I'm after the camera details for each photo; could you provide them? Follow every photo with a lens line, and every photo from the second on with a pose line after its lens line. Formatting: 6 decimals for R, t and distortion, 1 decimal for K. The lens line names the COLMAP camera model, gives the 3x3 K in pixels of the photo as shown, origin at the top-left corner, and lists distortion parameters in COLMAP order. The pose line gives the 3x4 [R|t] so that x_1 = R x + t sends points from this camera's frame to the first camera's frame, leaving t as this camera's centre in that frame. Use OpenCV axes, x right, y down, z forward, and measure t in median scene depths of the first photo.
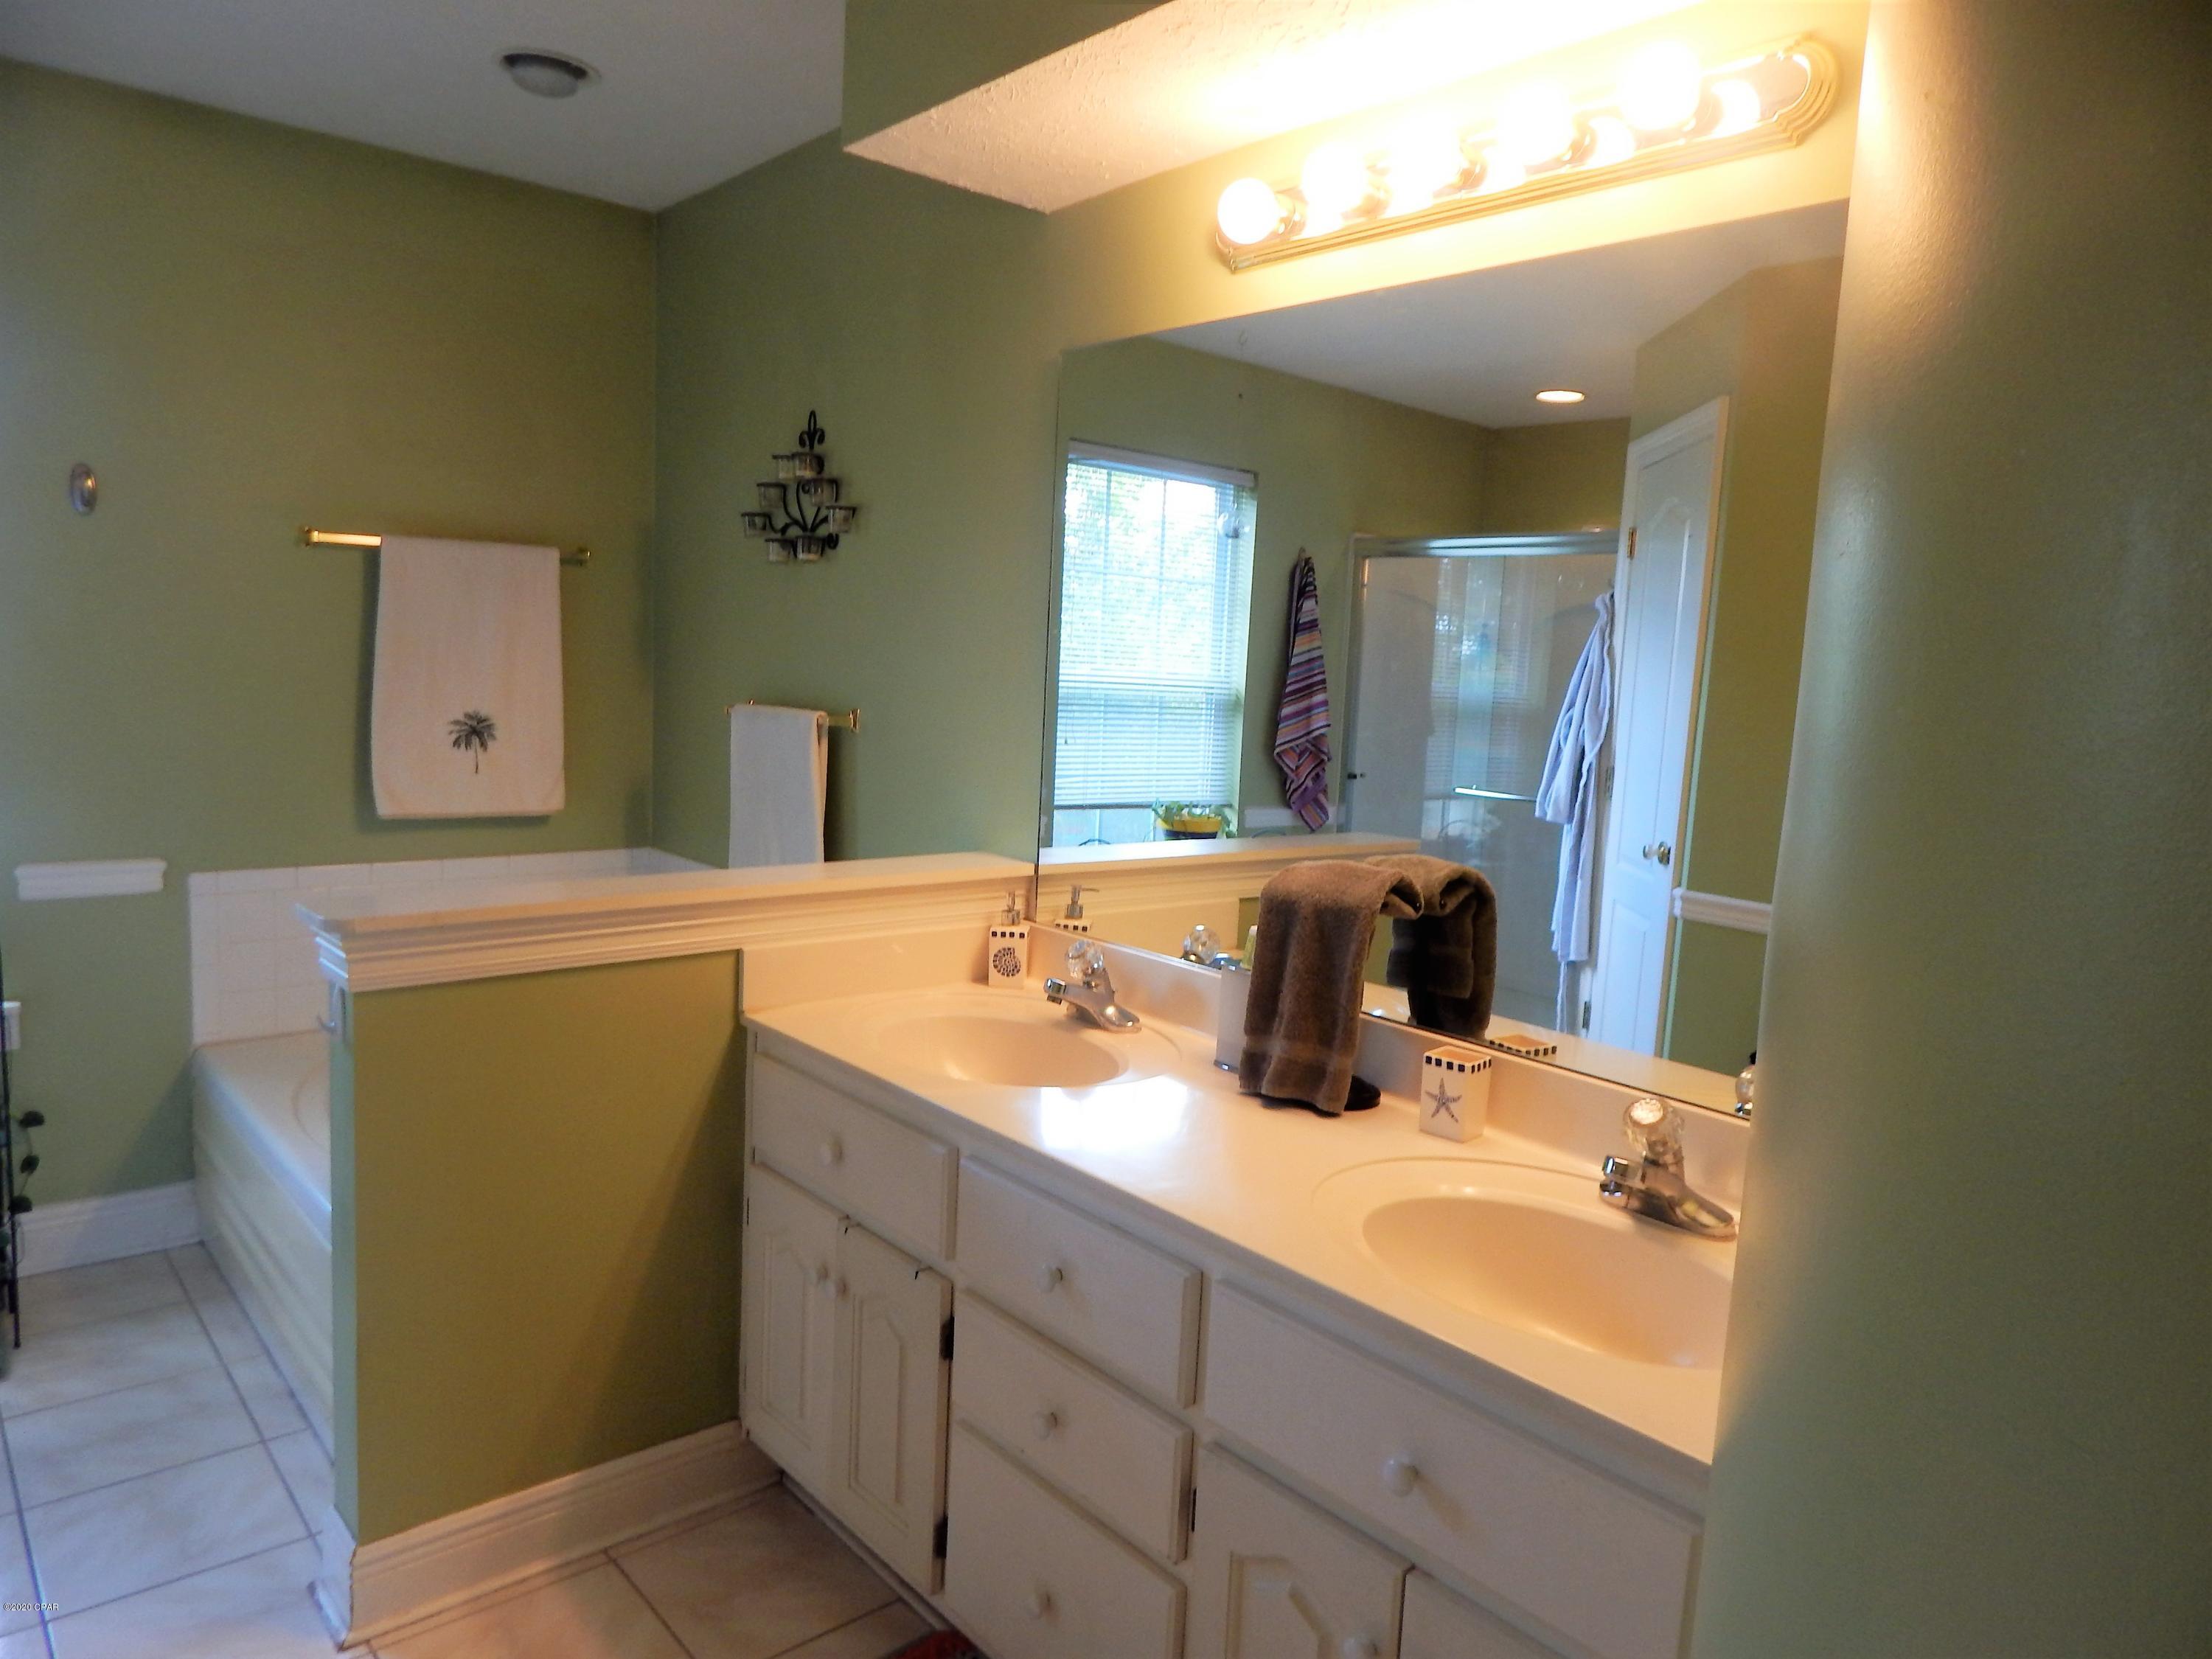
lens RADIAL K [[1465.4, 0, 1112.5], [0, 1465.4, 809.4], [0, 0, 1]] dist [0.009776, -0.009967]
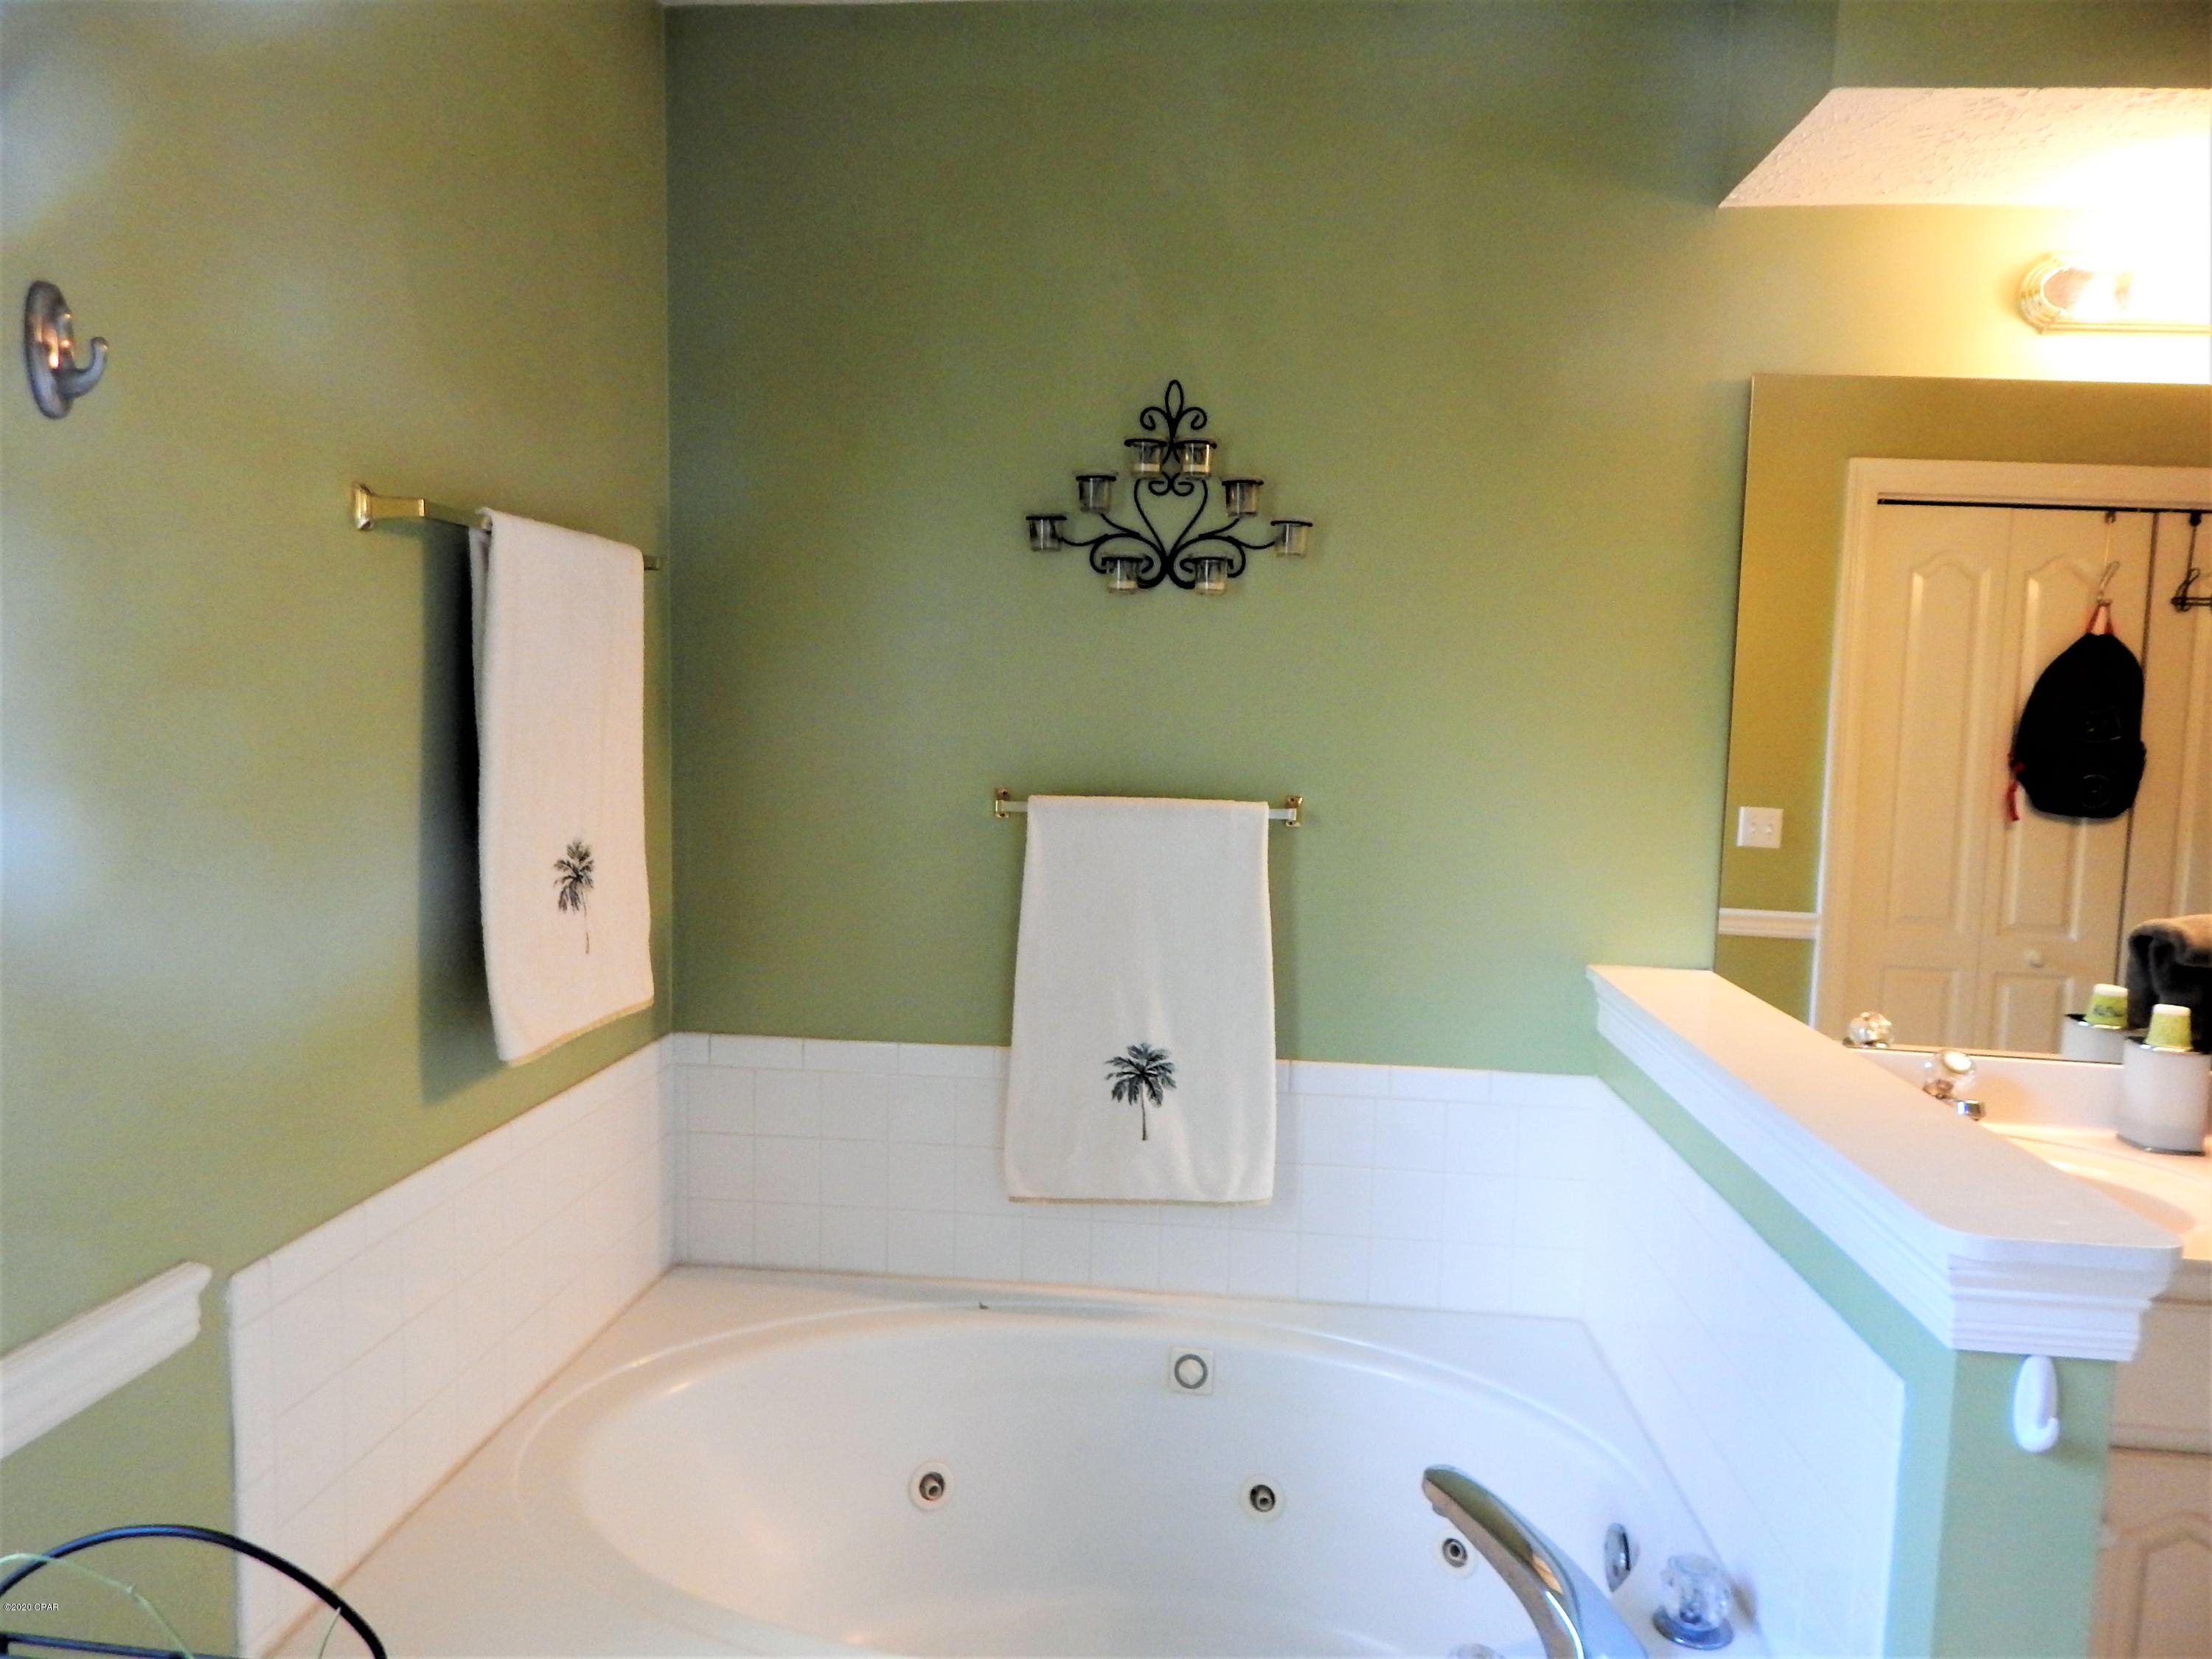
lens RADIAL K [[1465.4, 0, 1112.5], [0, 1465.4, 809.4], [0, 0, 1]] dist [0.009776, -0.009967]
pose [[0.724403, -0.071281, 0.685682, -0.723012], [0.070888, 0.997070, 0.028761, -0.086492], [-0.685723, 0.027772, 0.727333, 0.506463]]
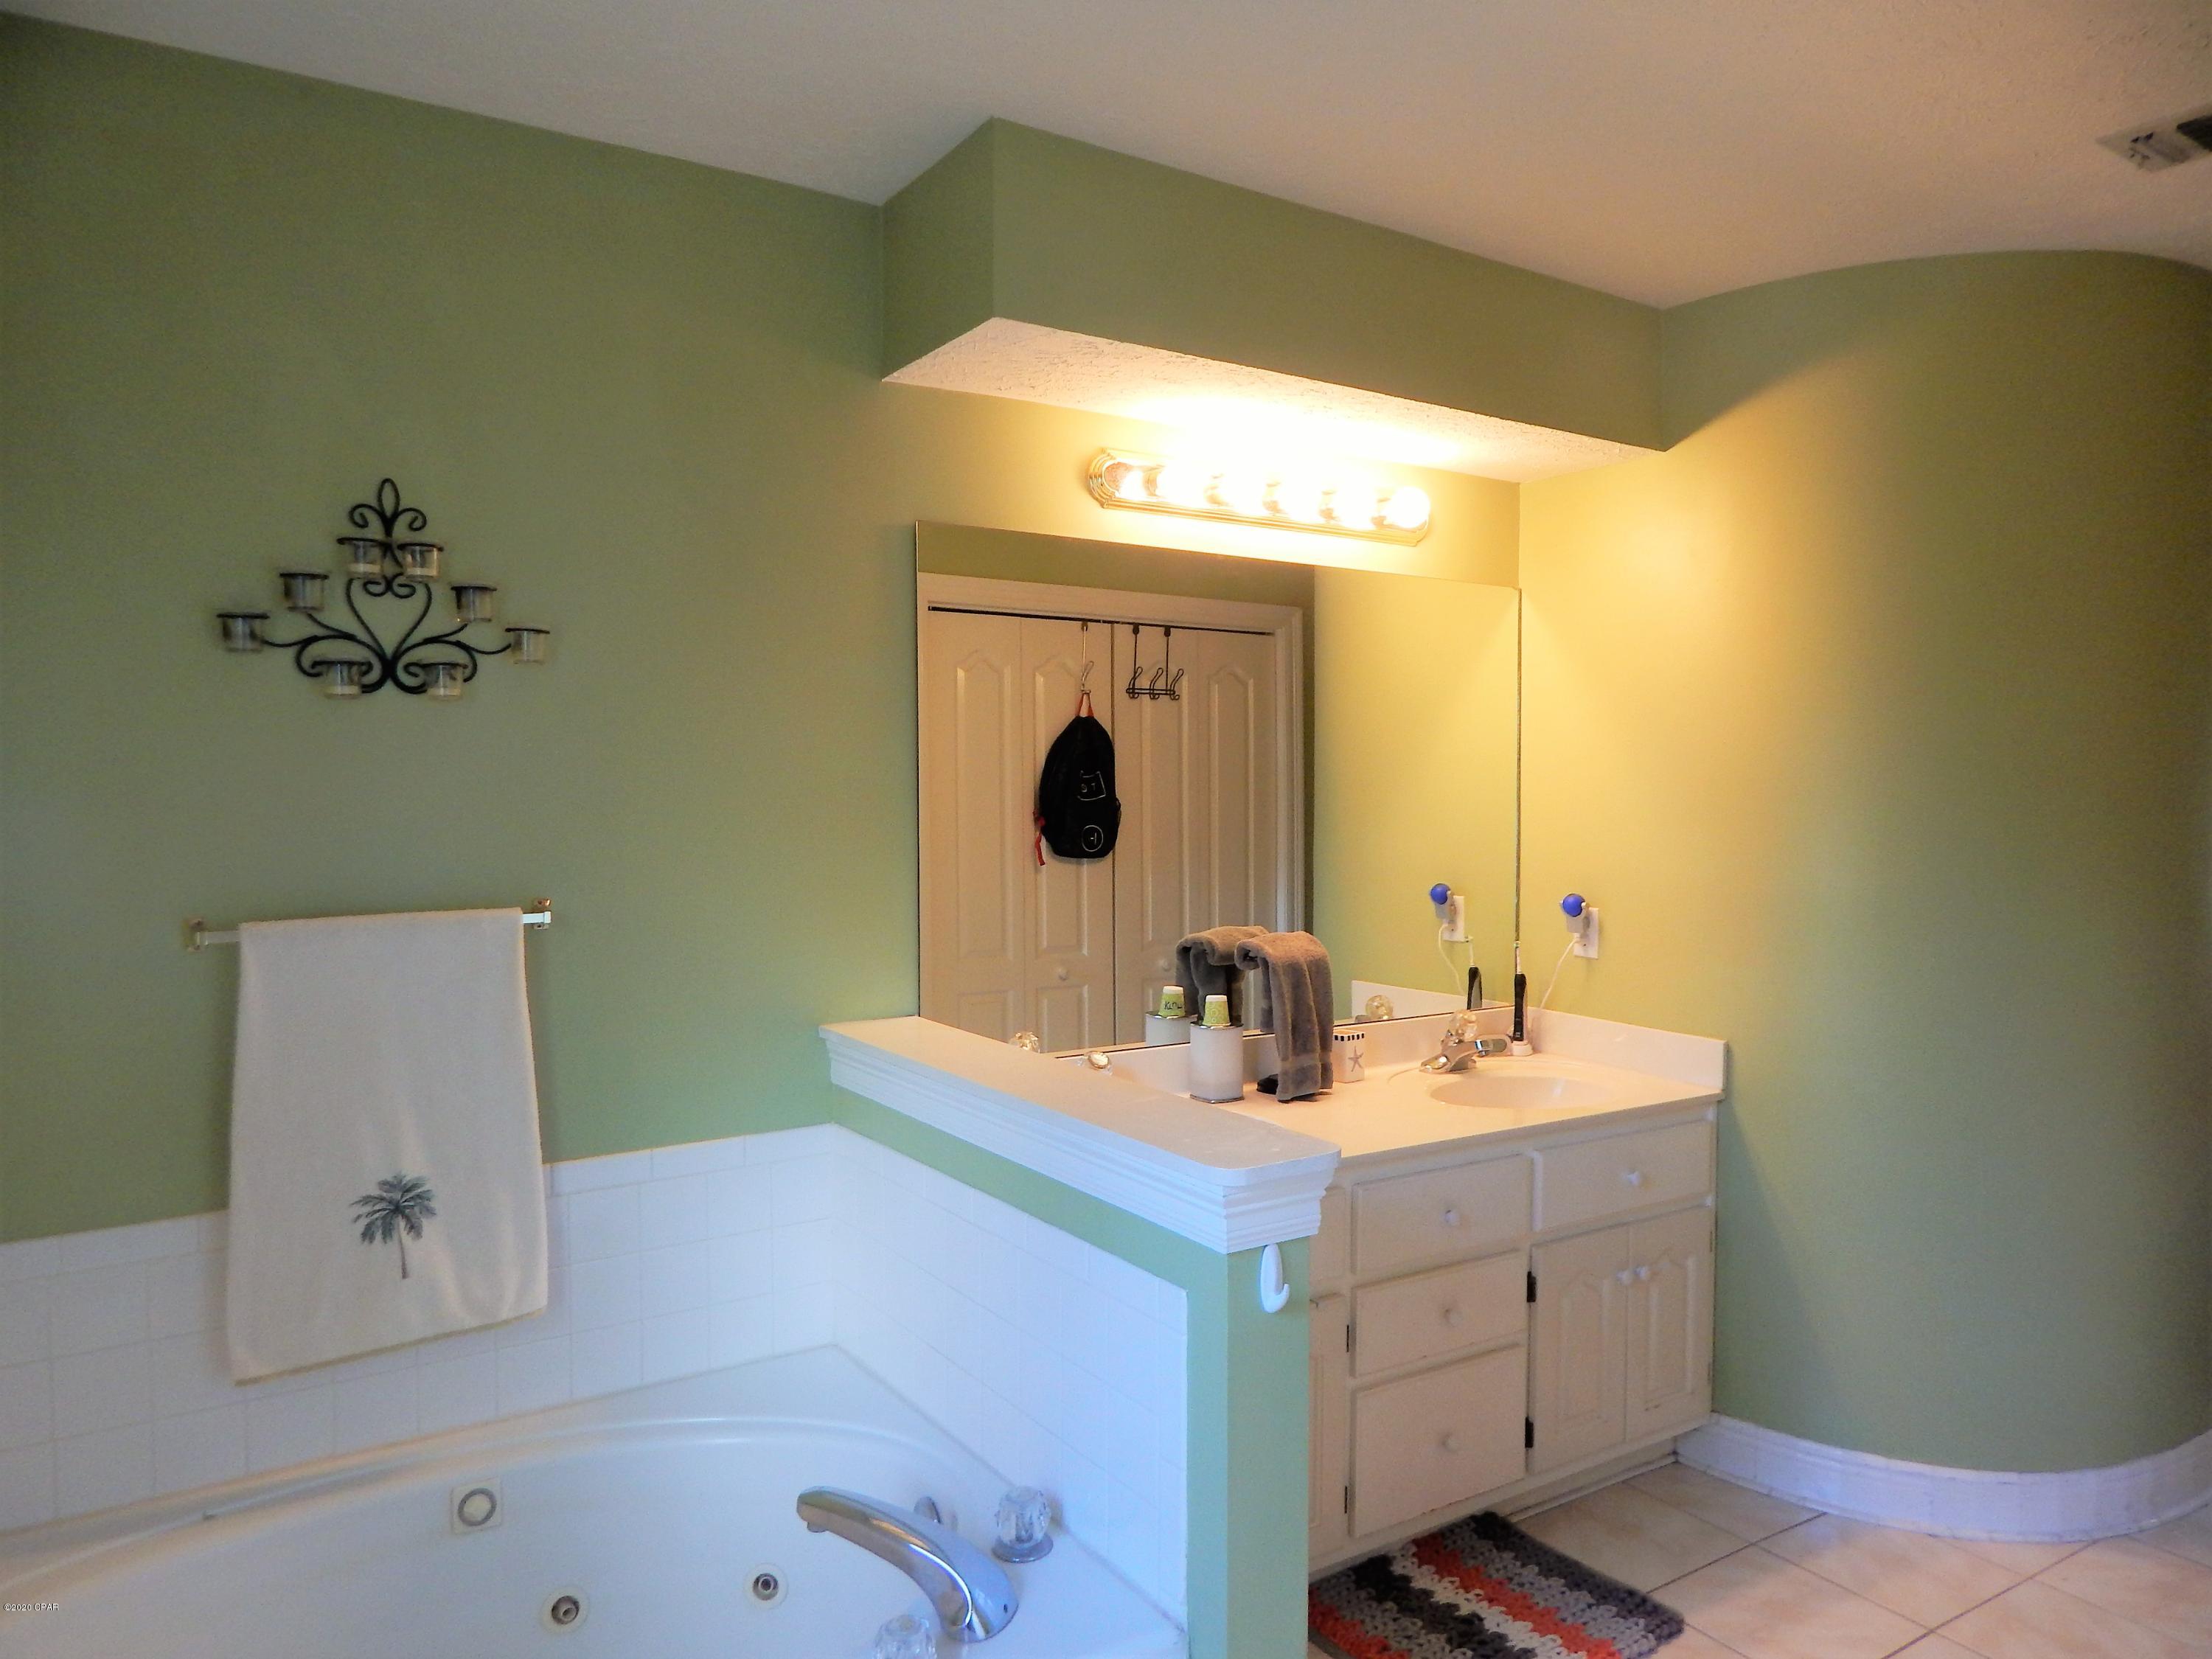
lens RADIAL K [[1465.4, 0, 1112.5], [0, 1465.4, 809.4], [0, 0, 1]] dist [0.009776, -0.009967]
pose [[0.139940, -0.064581, 0.988052, -0.837678], [0.113722, 0.992316, 0.048753, -0.112882], [-0.983608, 0.105541, 0.146209, 0.579754]]
